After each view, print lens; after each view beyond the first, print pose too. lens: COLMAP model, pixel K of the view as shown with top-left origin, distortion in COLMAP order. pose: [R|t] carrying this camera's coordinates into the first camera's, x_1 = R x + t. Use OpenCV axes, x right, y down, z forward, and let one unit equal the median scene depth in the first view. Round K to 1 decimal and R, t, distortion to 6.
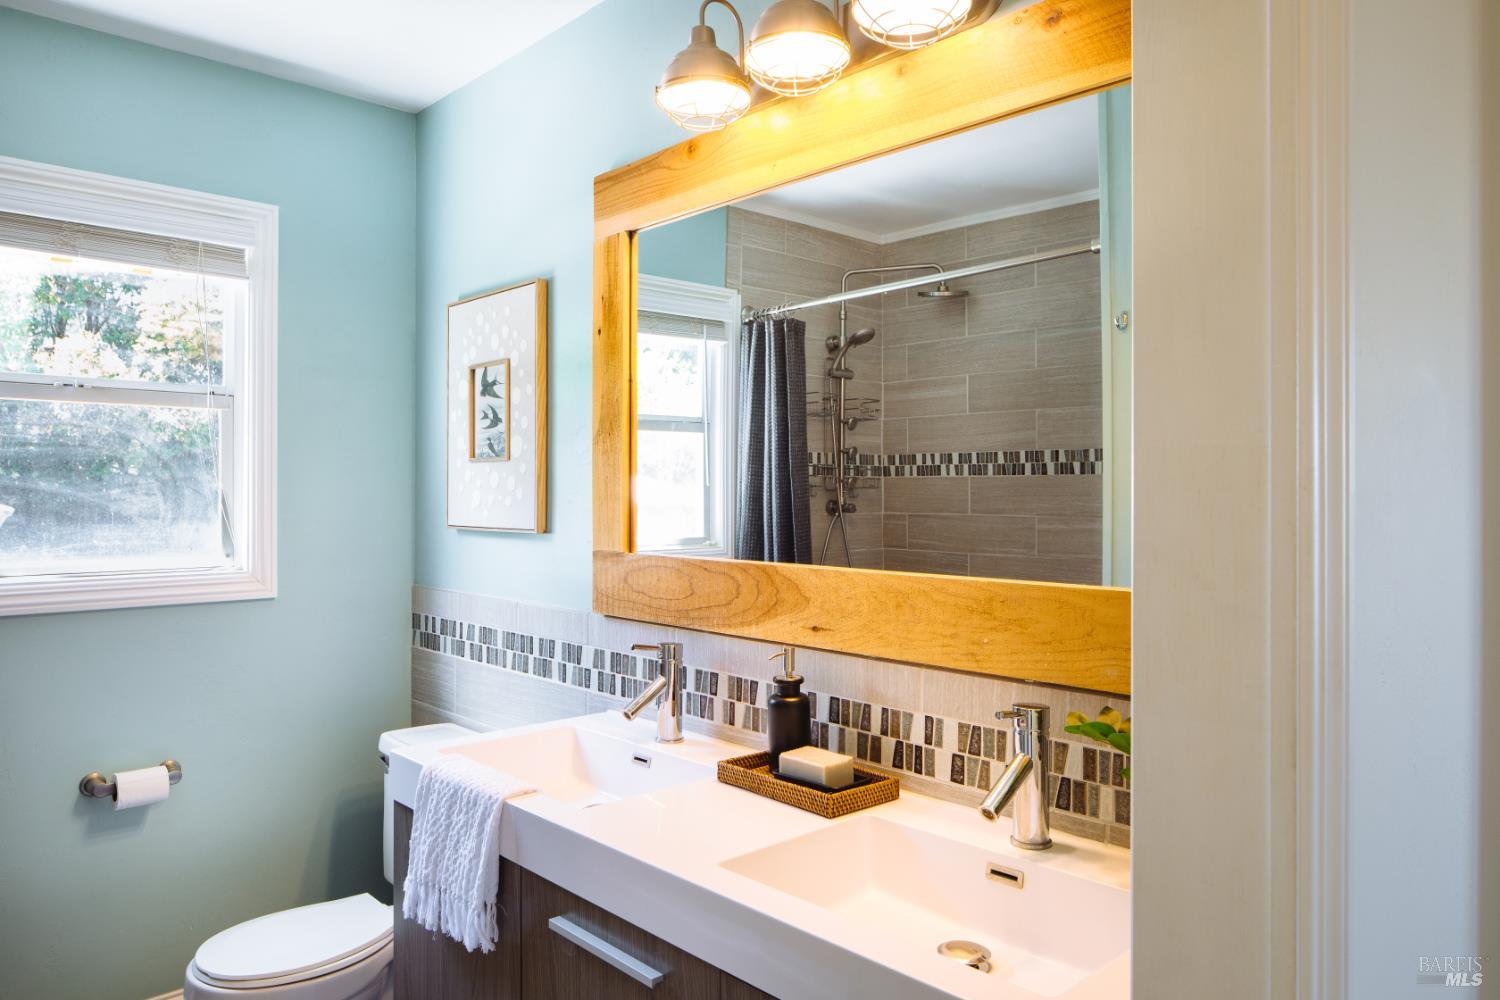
lens RADIAL K [[1026.5, 0, 750.4], [0, 1026.5, 498.5], [0, 0, 1]] dist [-0.005398, 0.004582]
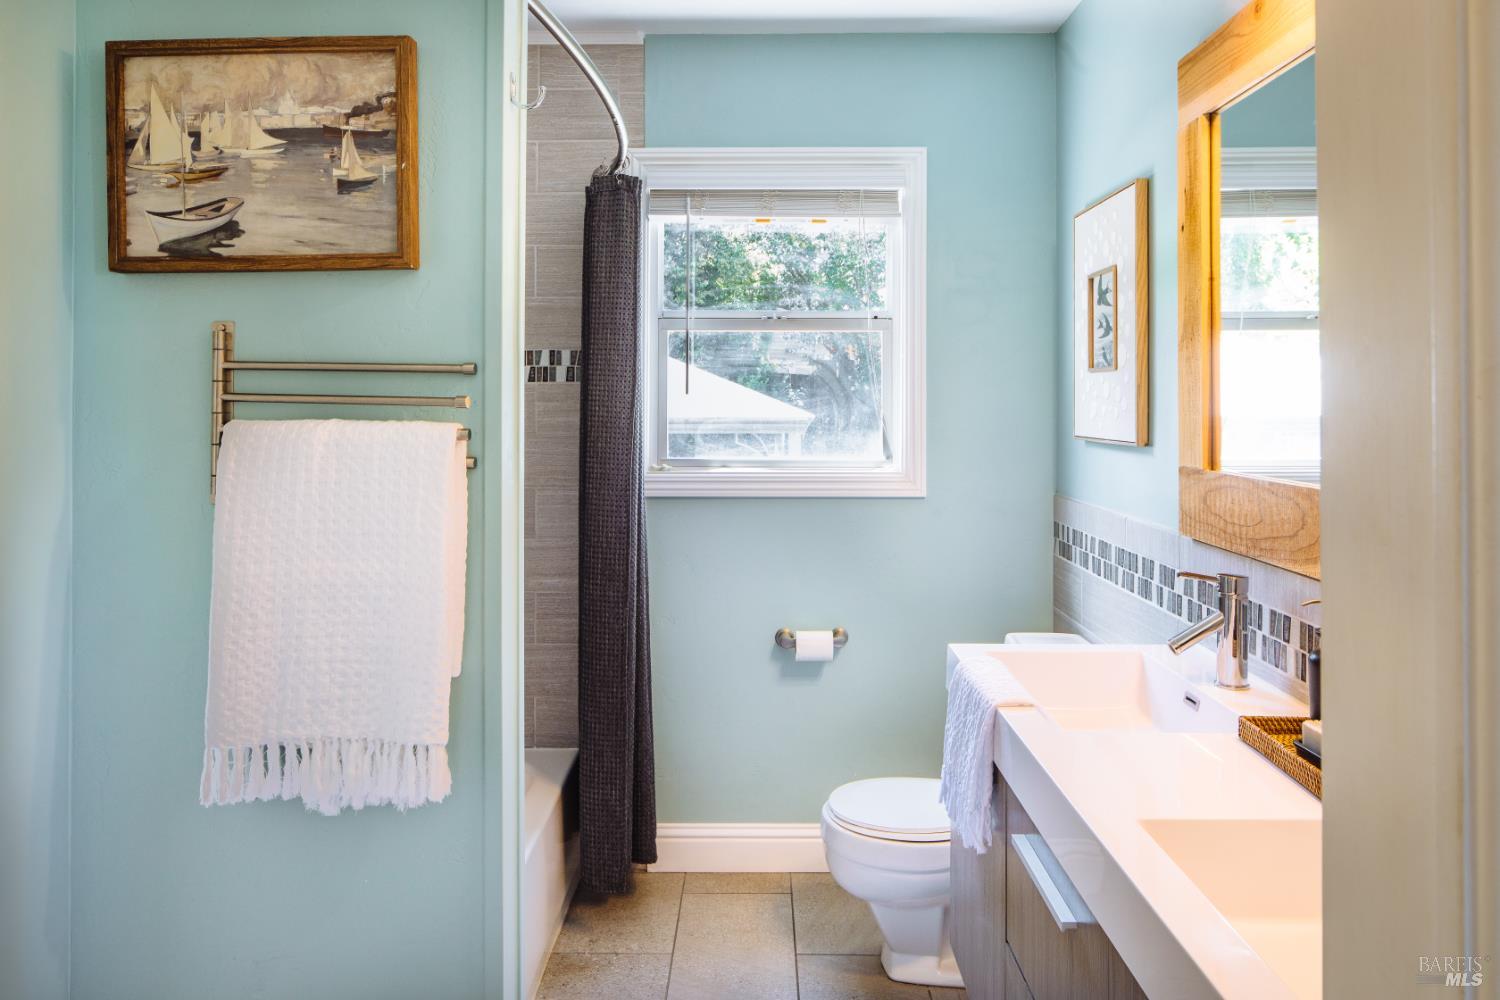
lens RADIAL K [[1026.5, 0, 754.8], [0, 1026.5, 396.5], [0, 0, 1]] dist [-0.005398, 0.004582]
pose [[0.723813, -0.003134, -0.689989, 0.192977], [-0.005699, 0.999928, -0.010521, -0.000004], [0.689973, 0.011547, 0.723743, 0.068008]]
